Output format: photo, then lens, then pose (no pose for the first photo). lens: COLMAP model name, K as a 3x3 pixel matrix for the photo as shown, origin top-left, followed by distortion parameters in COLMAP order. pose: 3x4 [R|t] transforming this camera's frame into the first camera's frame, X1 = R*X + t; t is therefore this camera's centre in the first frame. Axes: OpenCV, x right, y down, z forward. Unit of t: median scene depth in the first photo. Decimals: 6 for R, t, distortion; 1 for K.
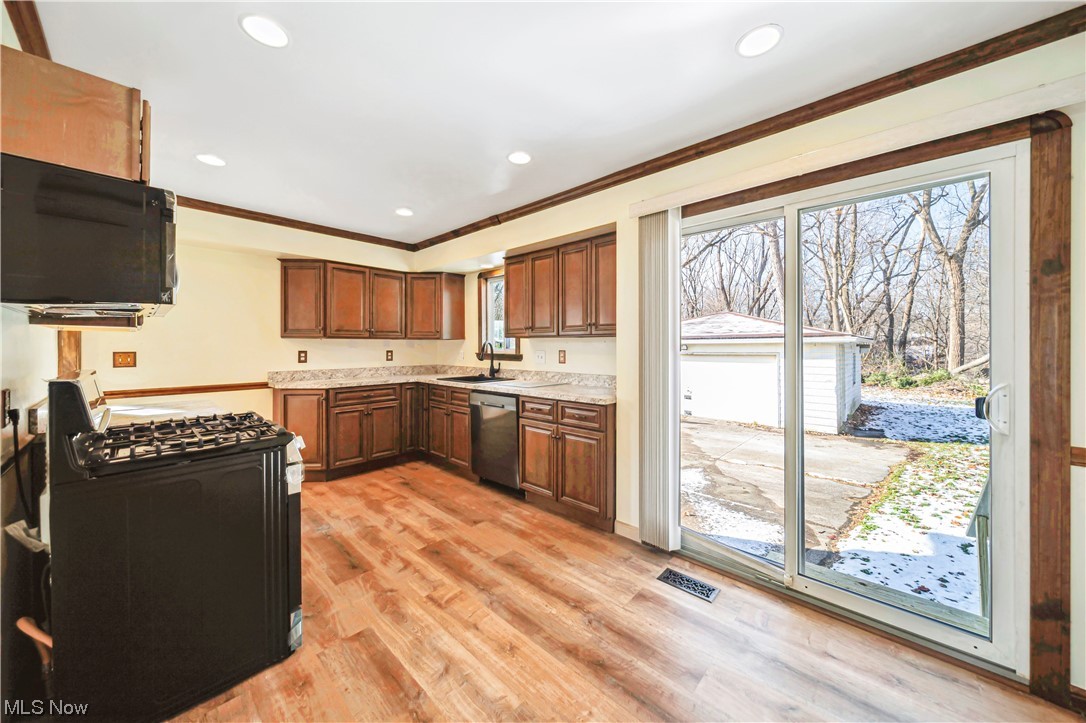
lens RADIAL K [[381.9, 0, 542.9], [0, 381.9, 345.0], [0, 0, 1]] dist [-0.001624, -0.000443]
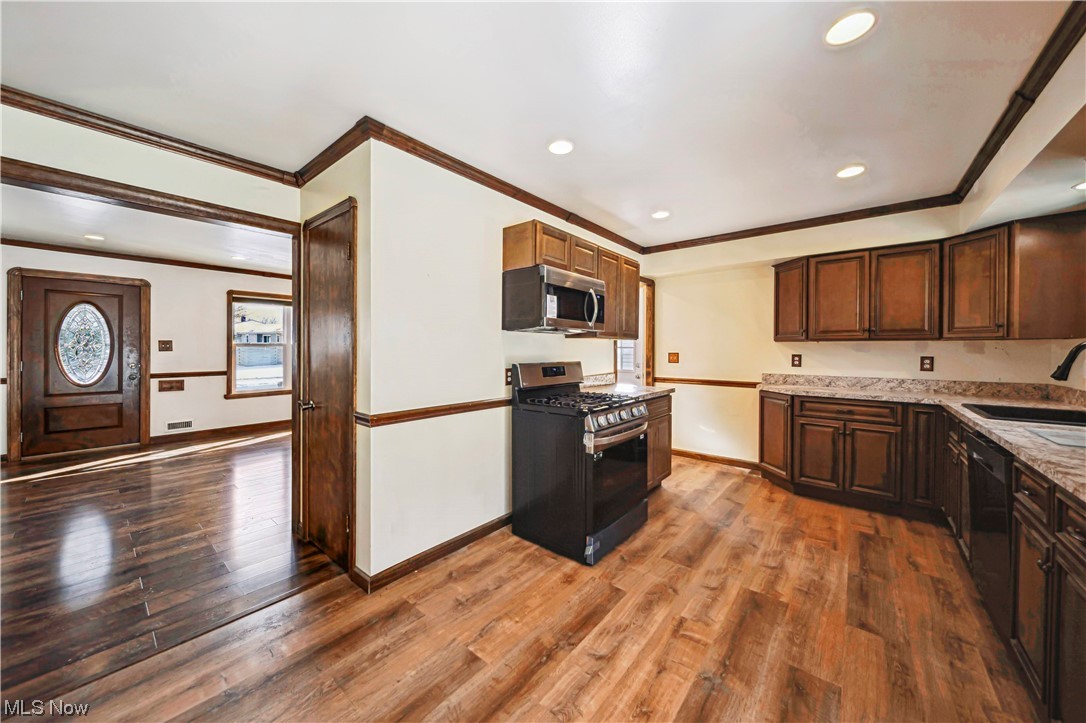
lens RADIAL K [[381.5, 0, 541.8], [0, 381.5, 351.3], [0, 0, 1]] dist [-0.002390, -0.000290]
pose [[0.055255, 0.008880, -0.998433, 0.390878], [-0.002492, 0.999959, 0.008755, 0.000551], [0.998469, 0.002004, 0.055275, 0.392771]]
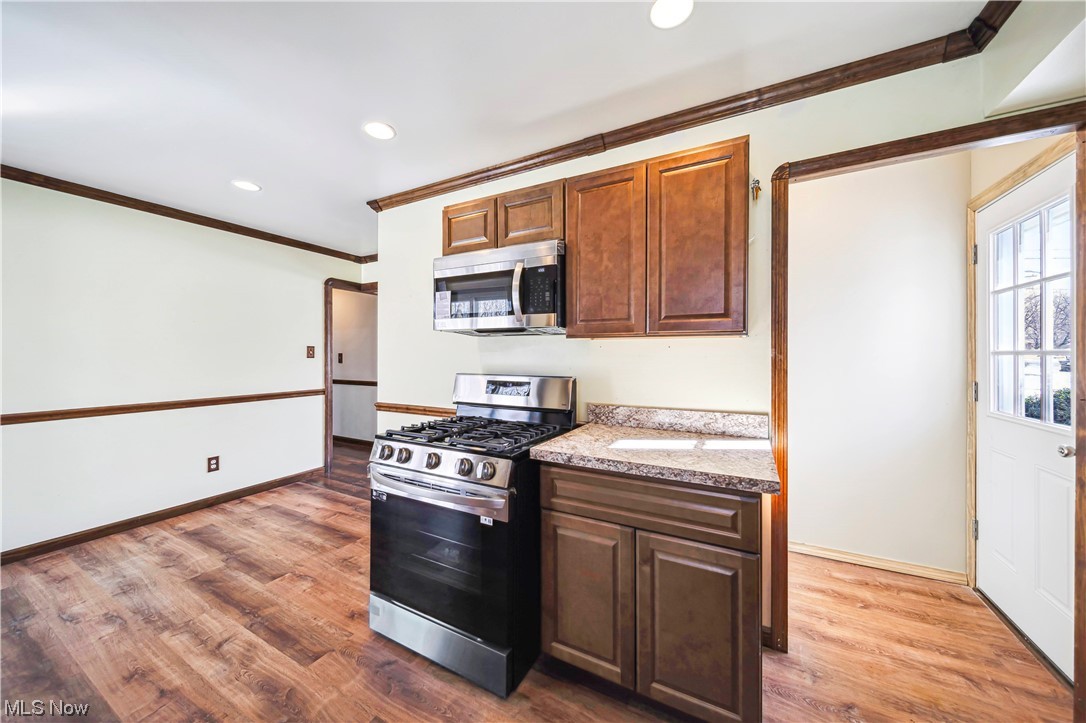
lens RADIAL K [[381.5, 0, 541.8], [0, 381.5, 351.3], [0, 0, 1]] dist [-0.002390, -0.000290]
pose [[-0.967556, -0.000320, -0.252656, -0.446663], [0.001196, 0.999982, -0.005849, -0.003134], [0.252653, -0.005961, -0.967539, 1.172491]]
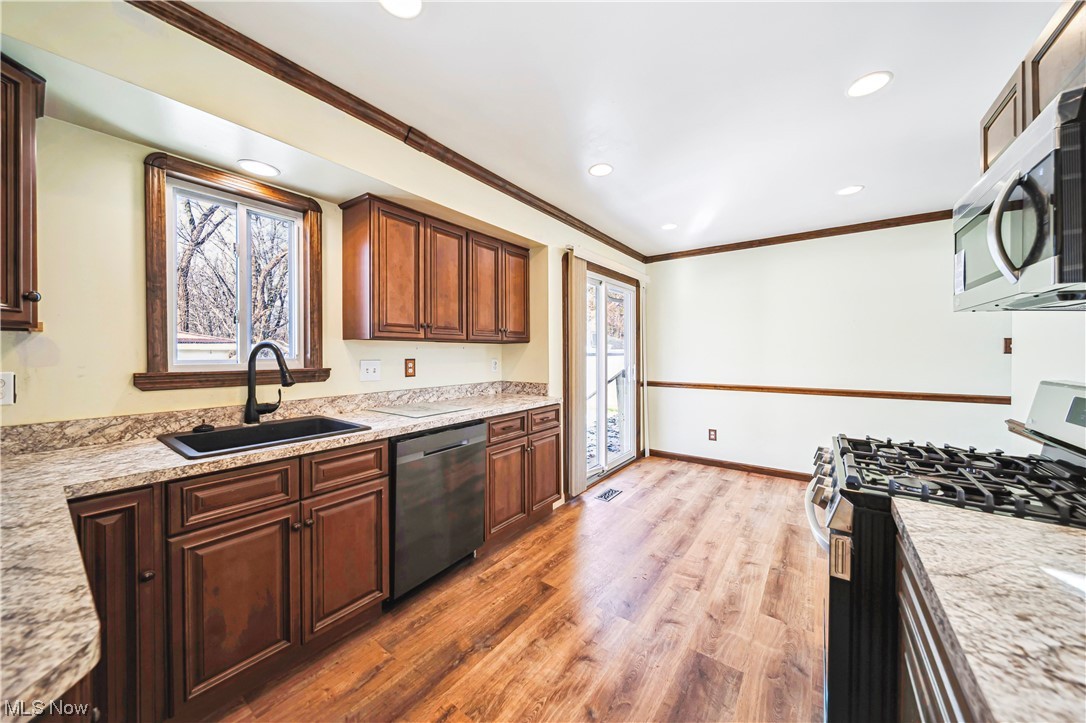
lens RADIAL K [[377.2, 0, 545.3], [0, 377.2, 354.1], [0, 0, 1]] dist [-0.000537, -0.000309]
pose [[-0.117451, -0.003304, 0.993073, -0.834066], [0.002180, 0.999991, 0.003585, 0.003462], [-0.993076, 0.002586, -0.117443, 1.000050]]
